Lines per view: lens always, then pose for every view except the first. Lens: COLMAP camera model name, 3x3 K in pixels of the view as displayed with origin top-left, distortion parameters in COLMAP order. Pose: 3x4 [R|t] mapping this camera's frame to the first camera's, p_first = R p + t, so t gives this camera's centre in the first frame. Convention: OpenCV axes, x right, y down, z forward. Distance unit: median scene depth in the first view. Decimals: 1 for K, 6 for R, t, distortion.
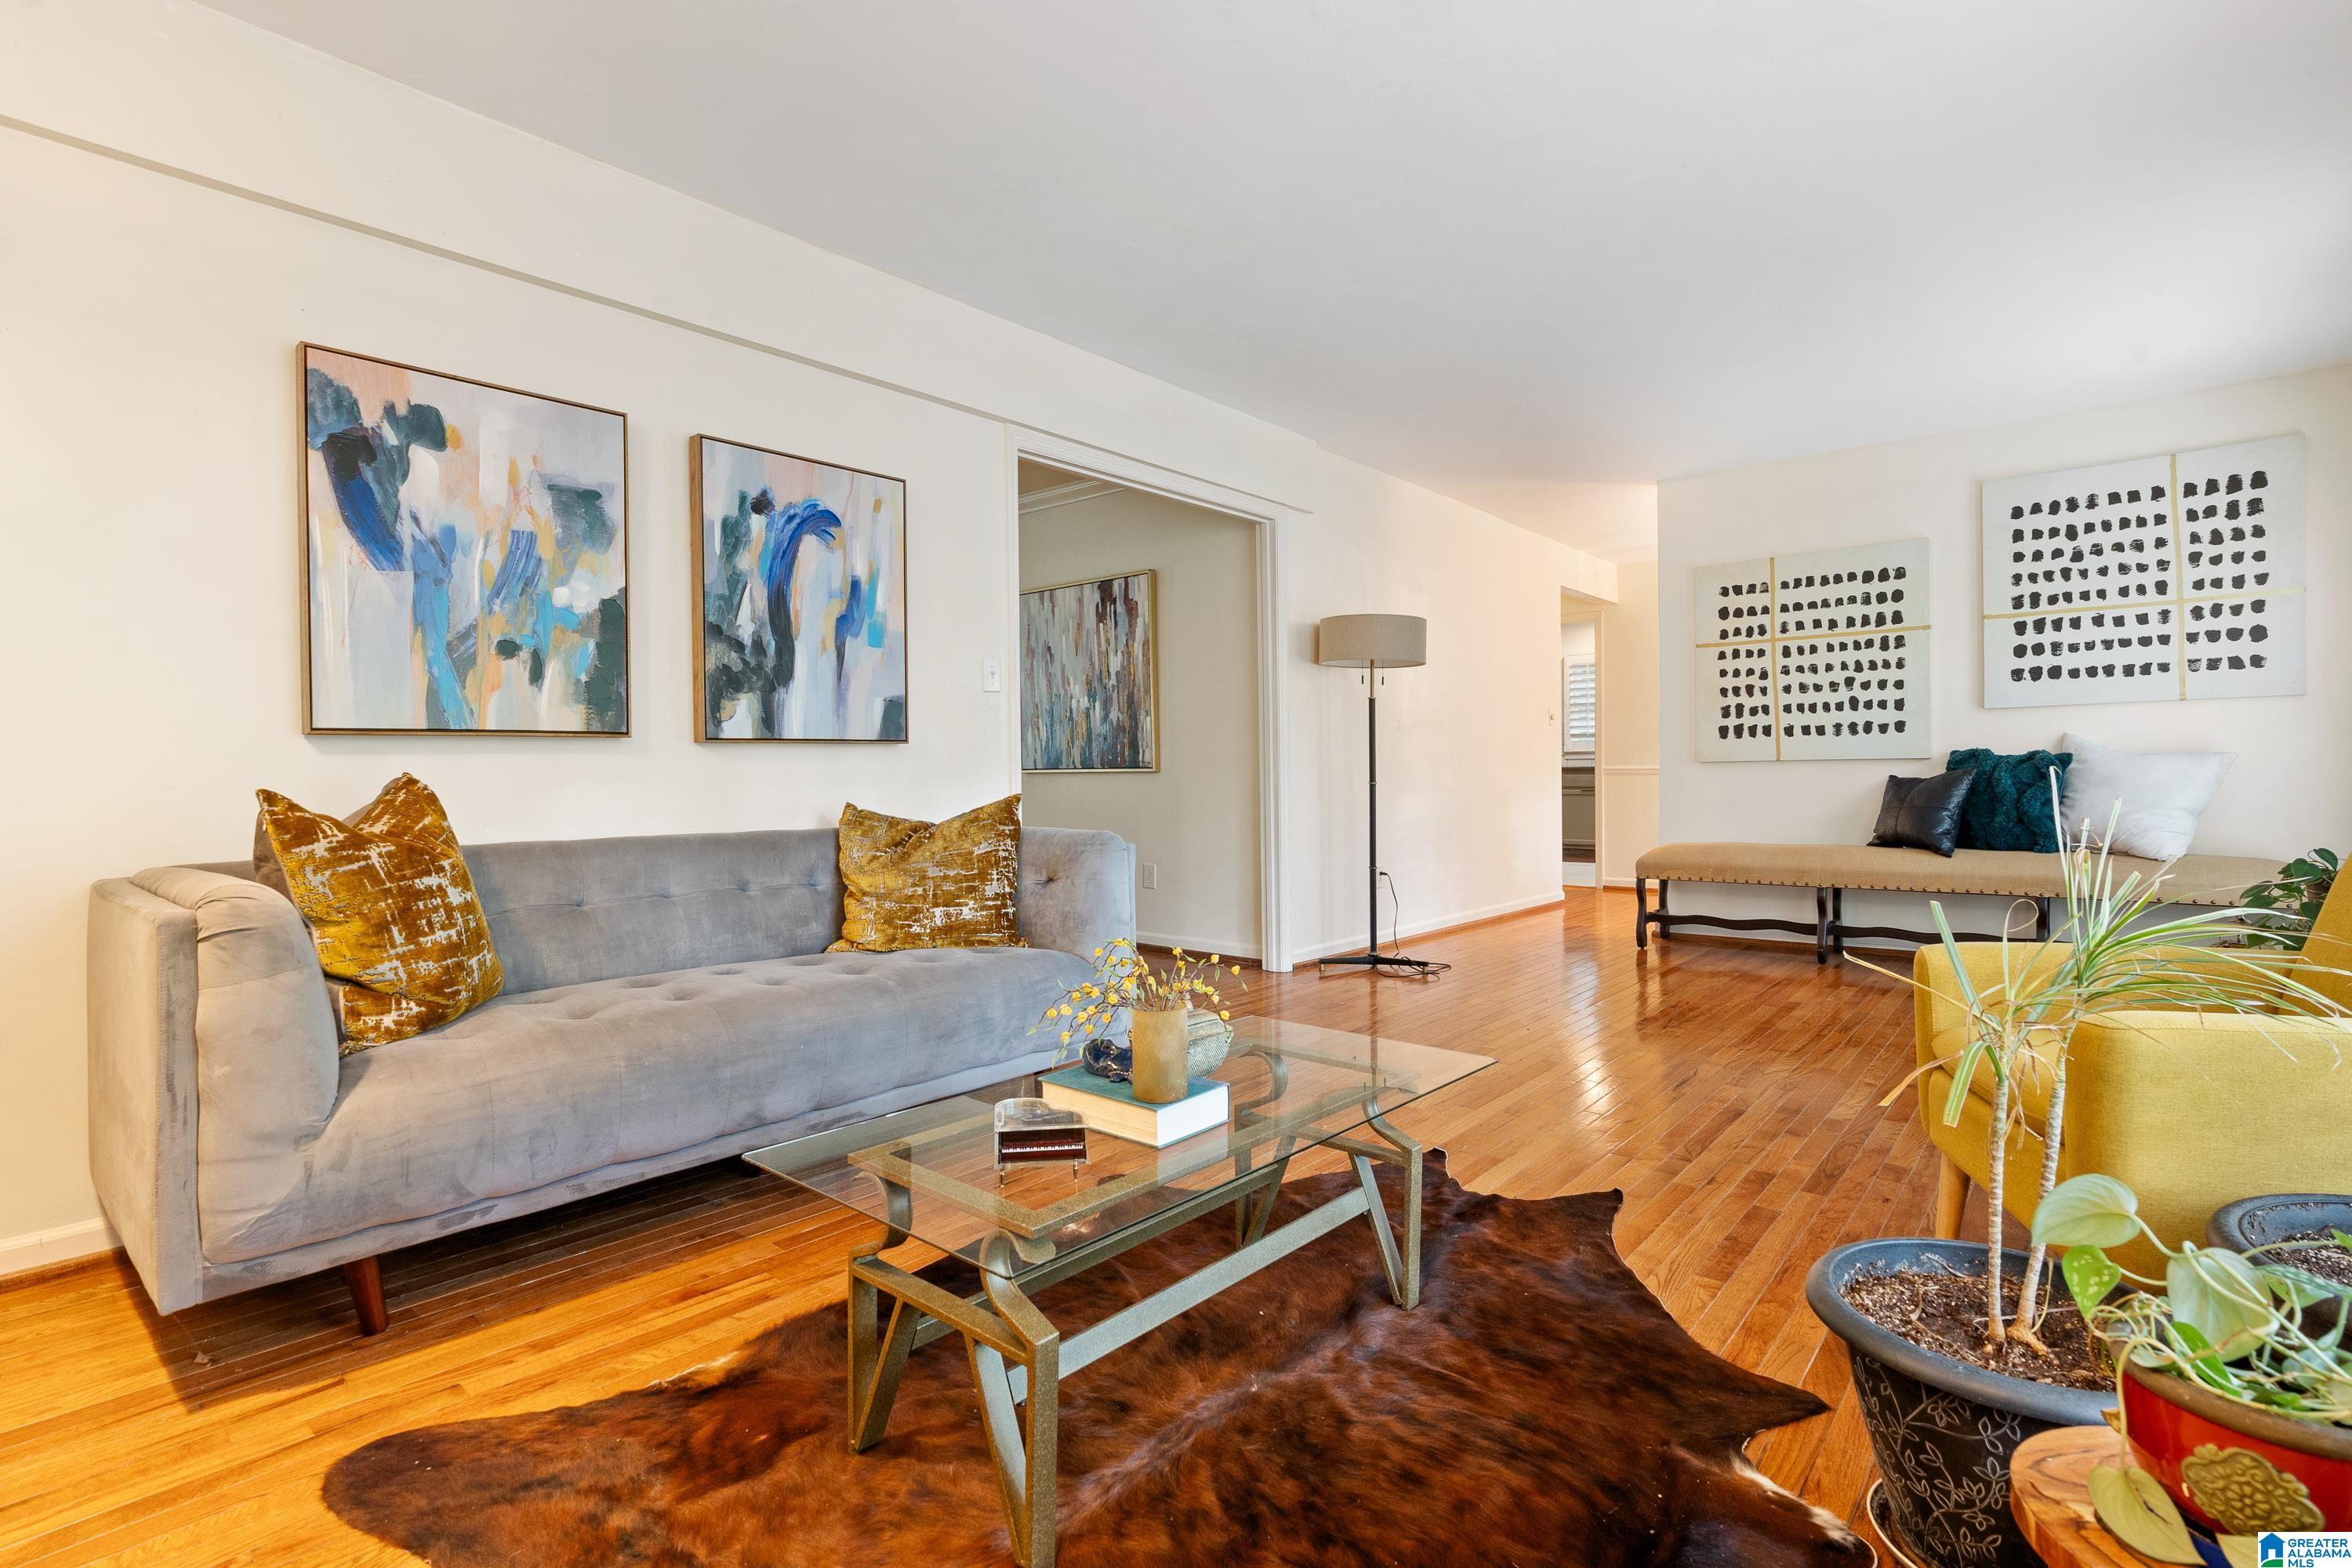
lens RADIAL K [[1121.5, 0, 1158.6], [0, 1121.5, 773.3], [0, 0, 1]] dist [-0.002781, -0.000190]
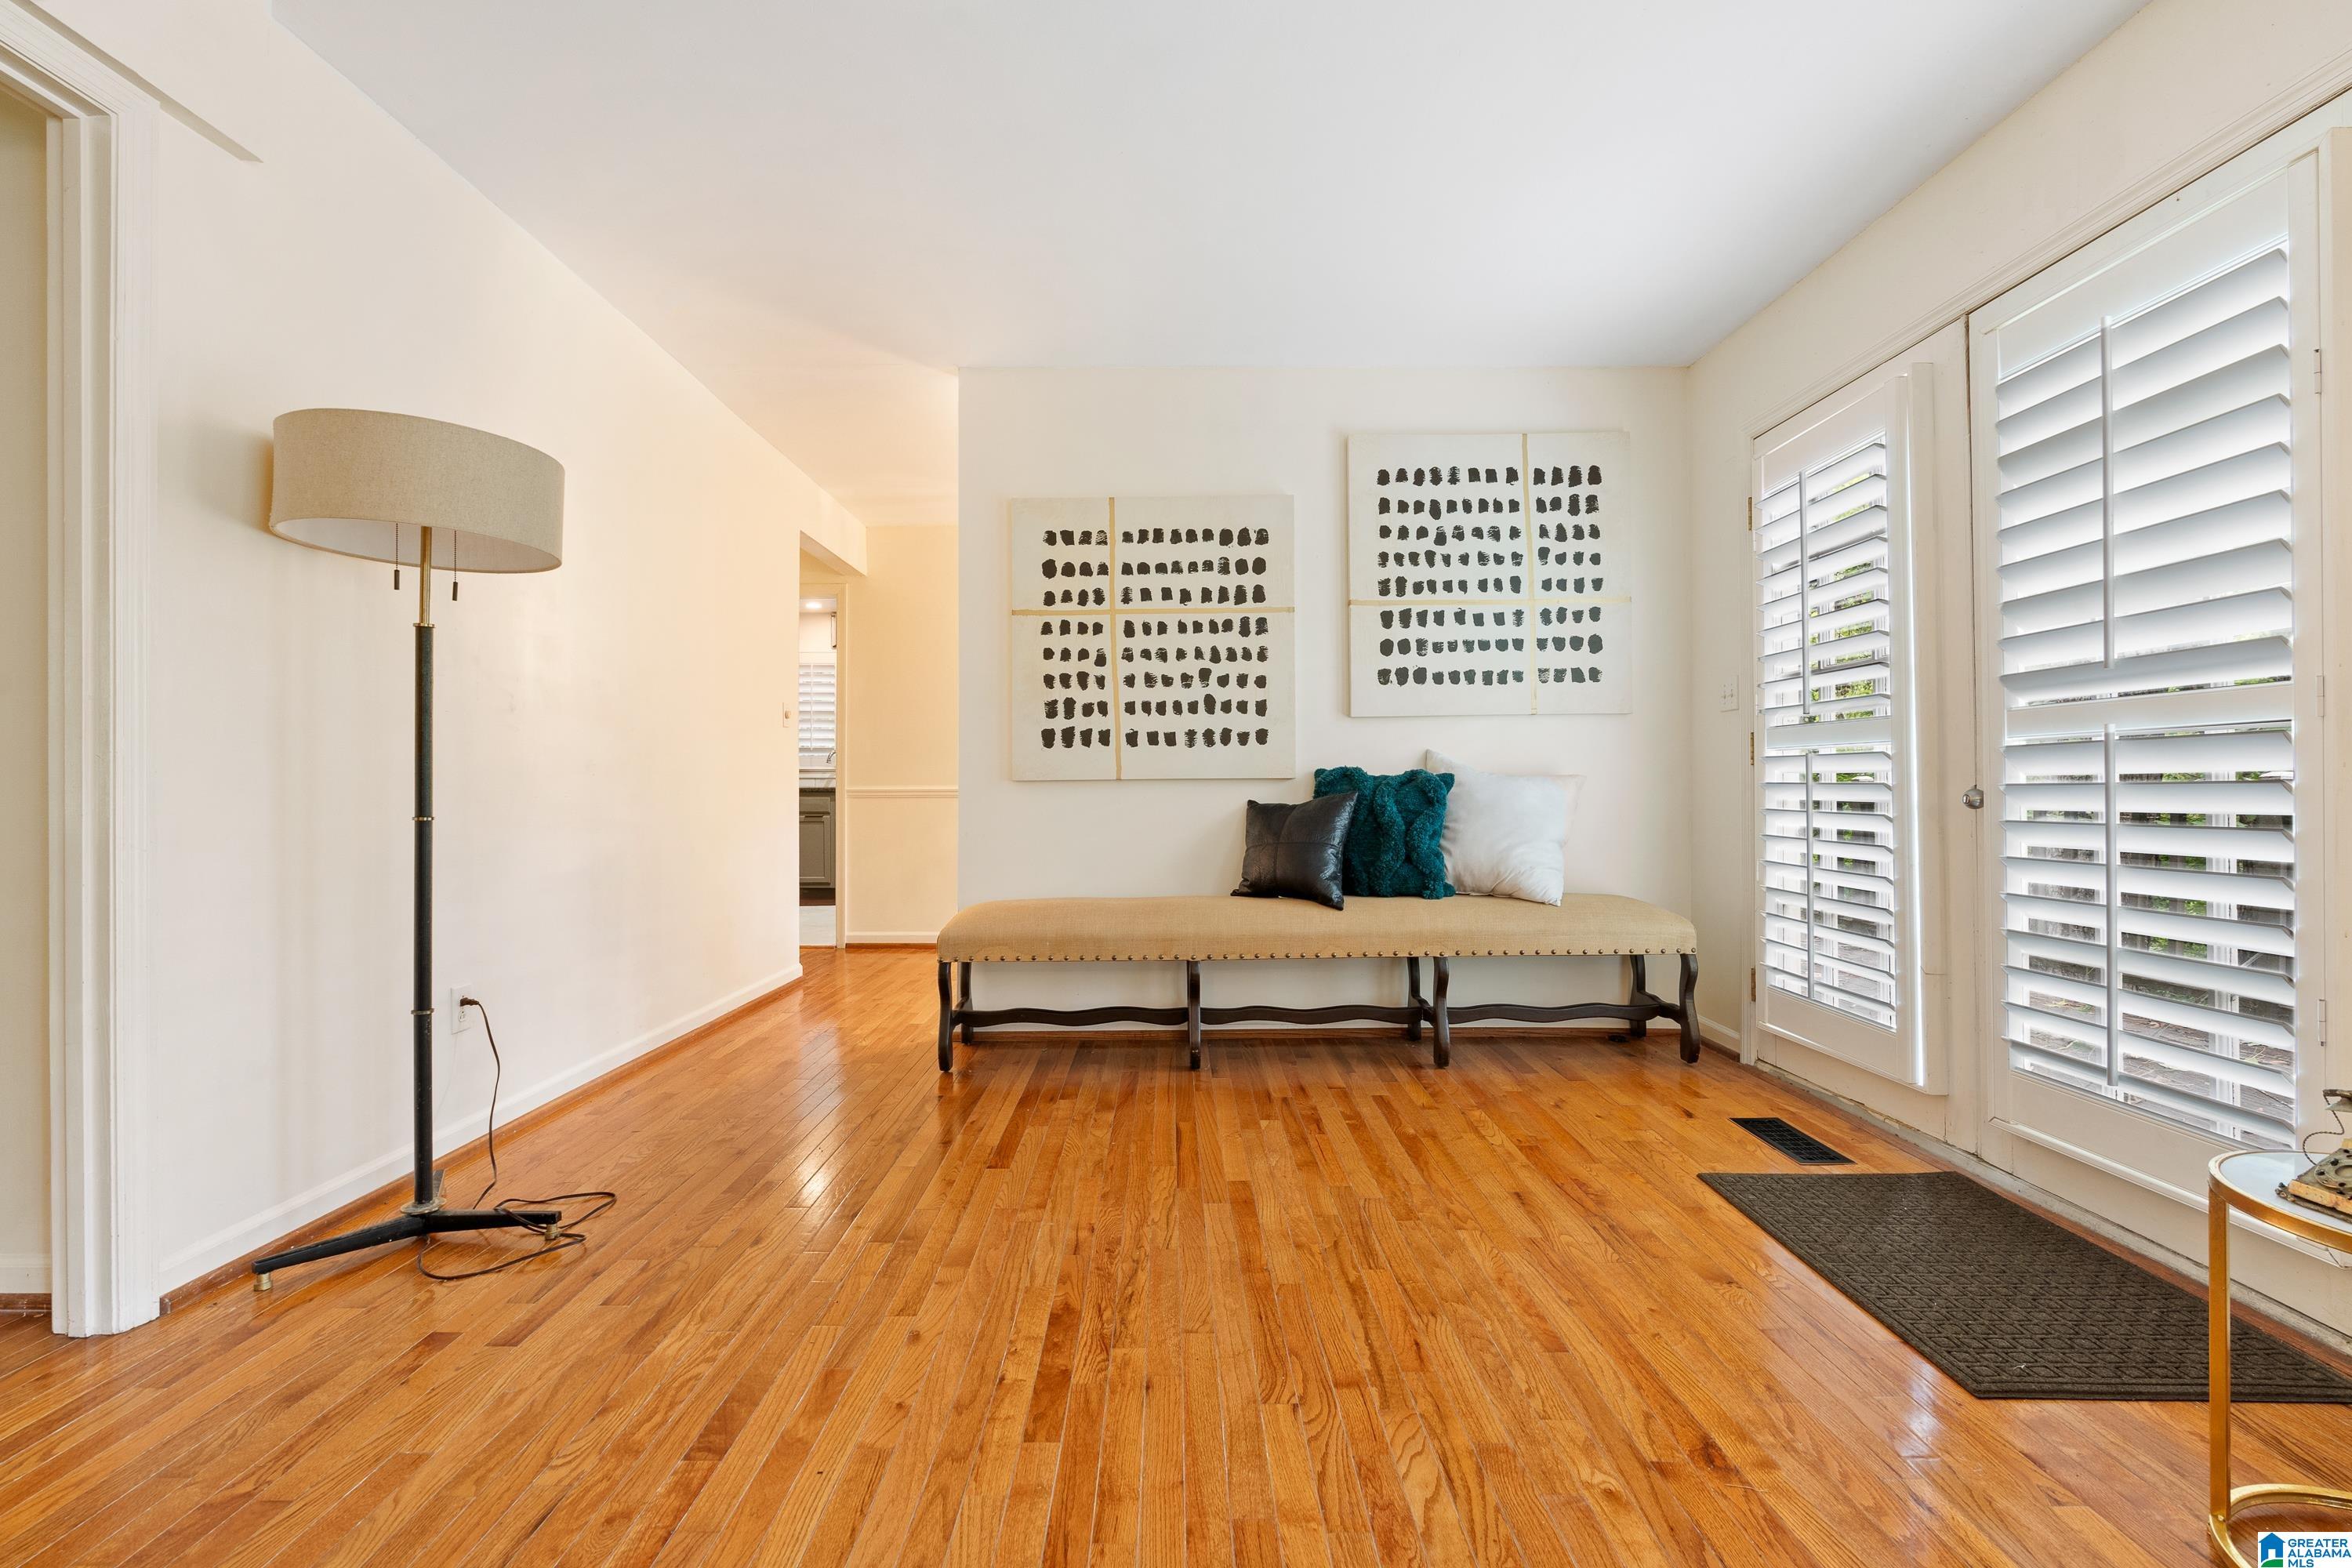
lens RADIAL K [[1068.2, 0, 1172.9], [0, 1068.2, 780.3], [0, 0, 1]] dist [-0.004362, 0.000998]
pose [[0.752488, 0.011344, 0.658508, 0.136301], [-0.003565, 0.999907, -0.013150, -0.002090], [-0.658596, 0.007548, 0.752459, 0.491258]]
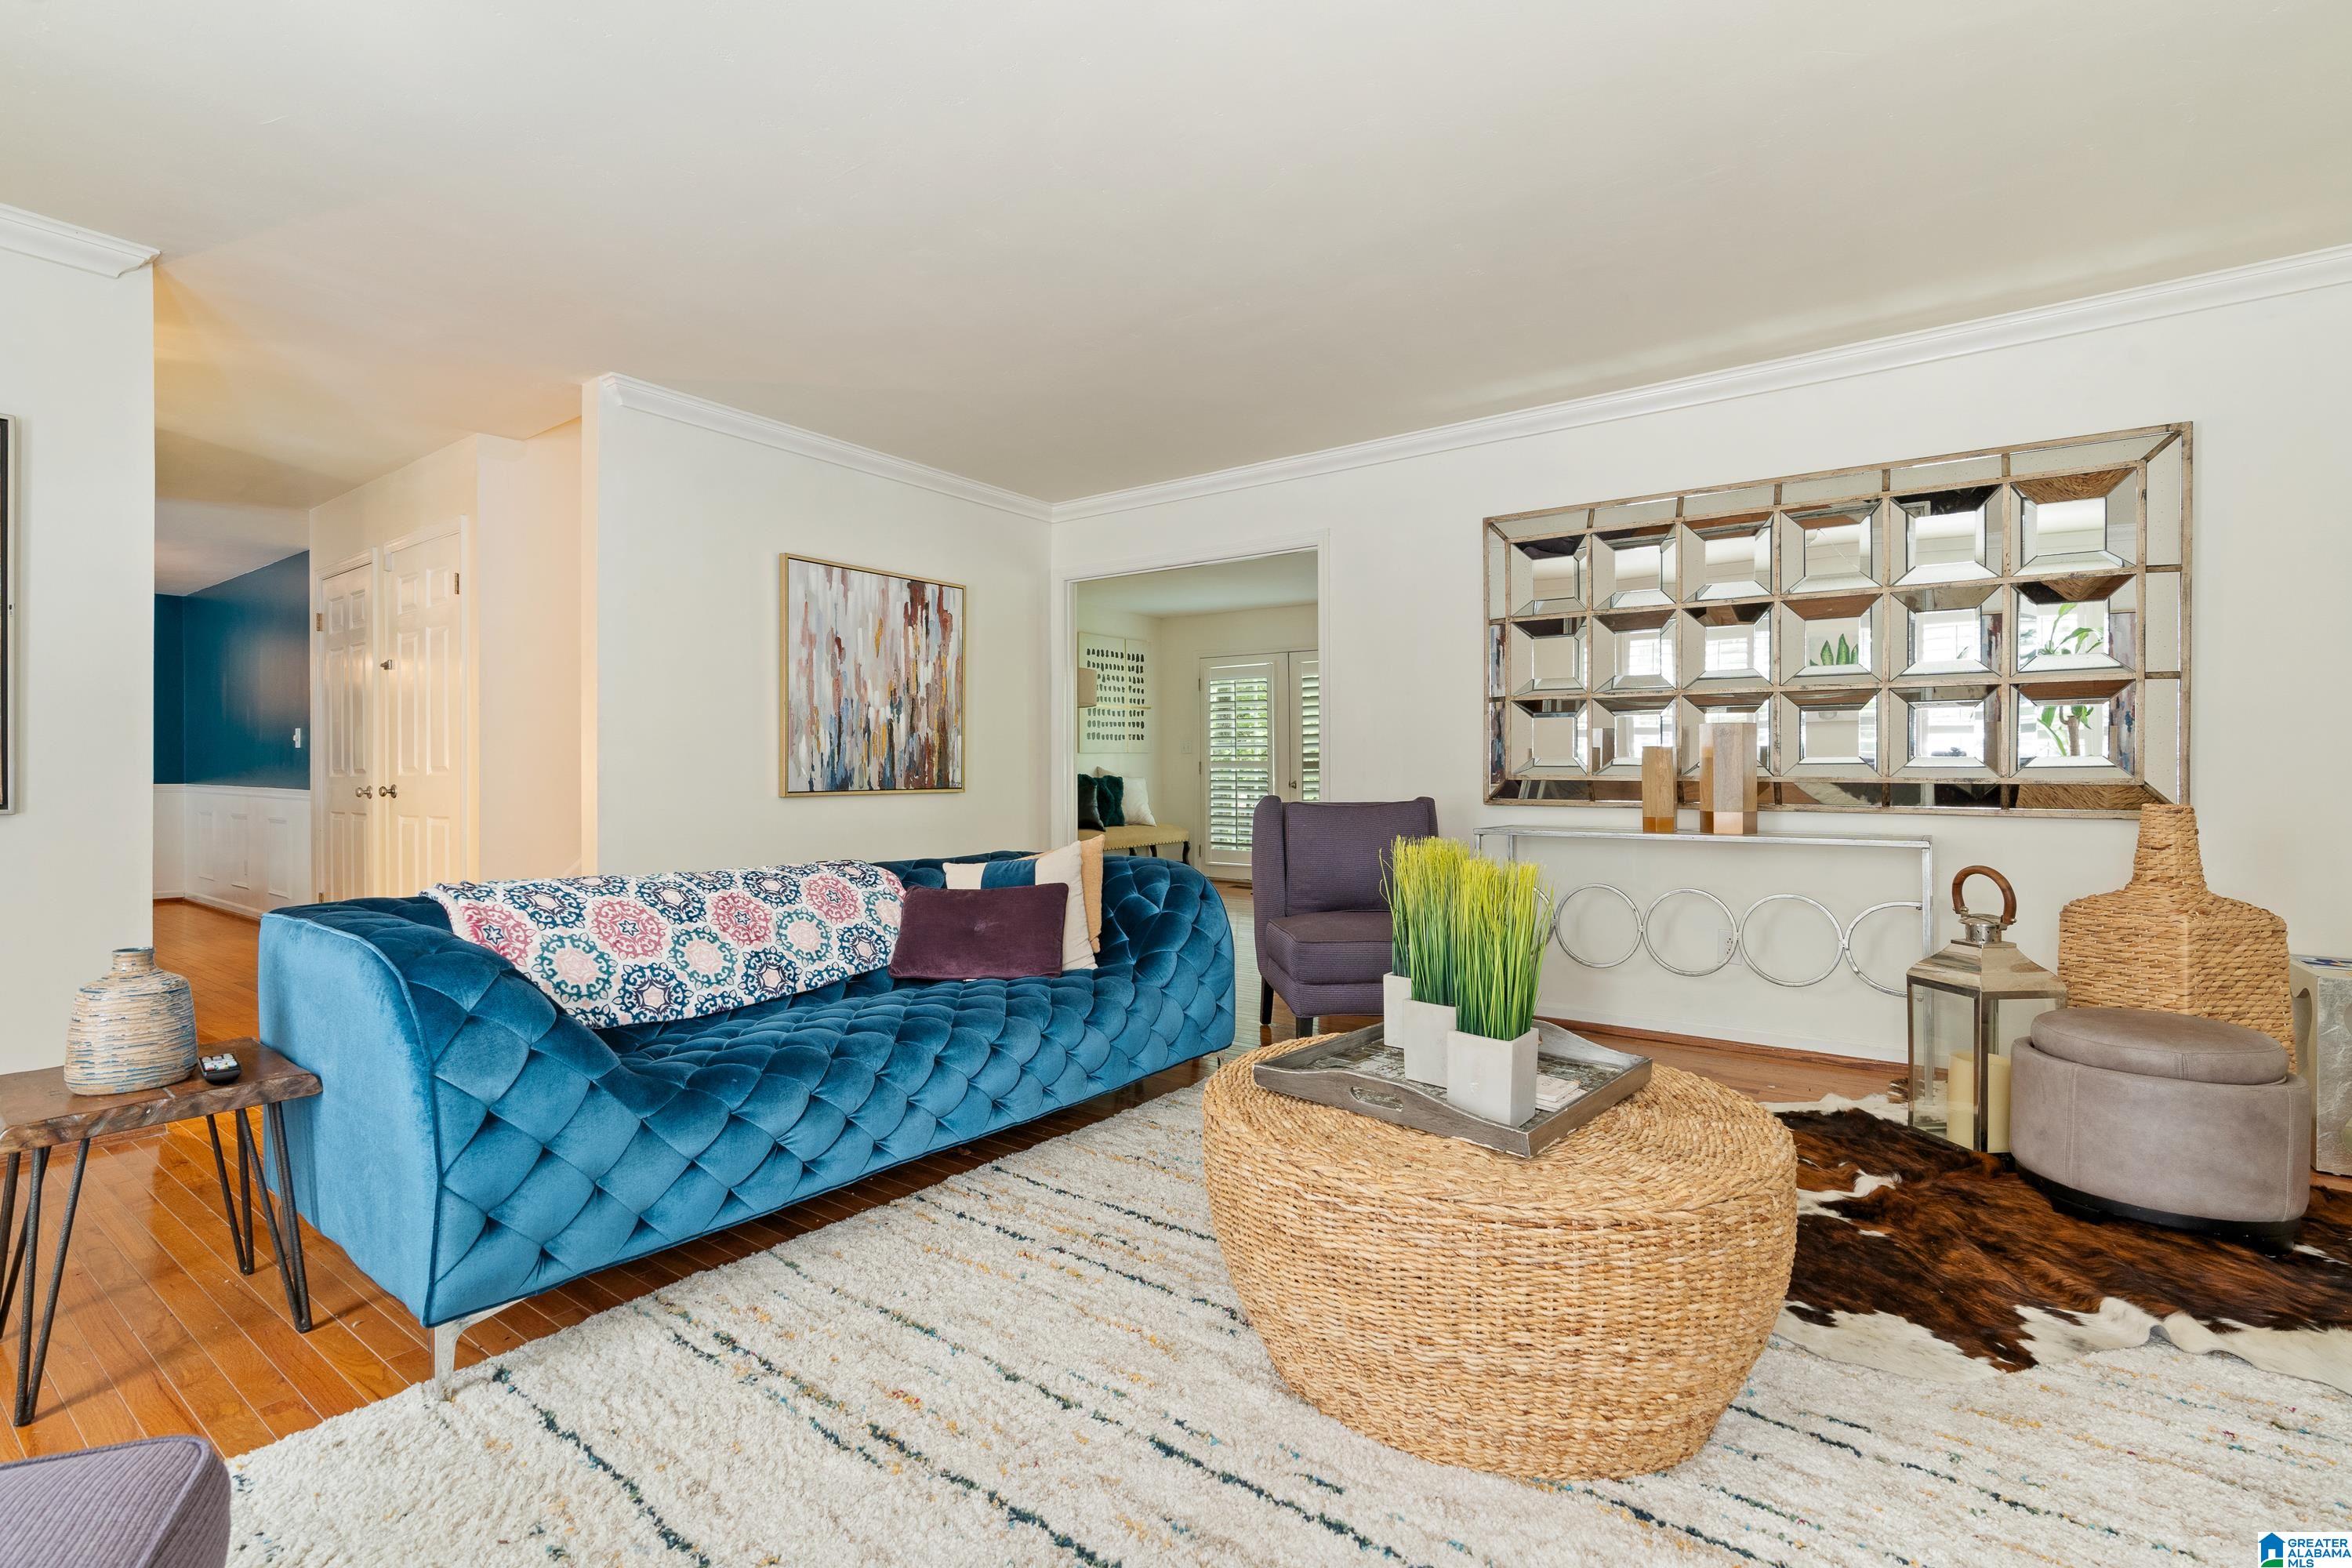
lens RADIAL K [[1068.2, 0, 1166.1], [0, 1068.2, 775.5], [0, 0, 1]] dist [-0.004362, 0.000998]
pose [[-0.085851, 0.002440, 0.996305, -1.018482], [0.001791, 0.999996, -0.002295, -0.014680], [-0.996306, 0.001587, -0.085855, 0.970524]]
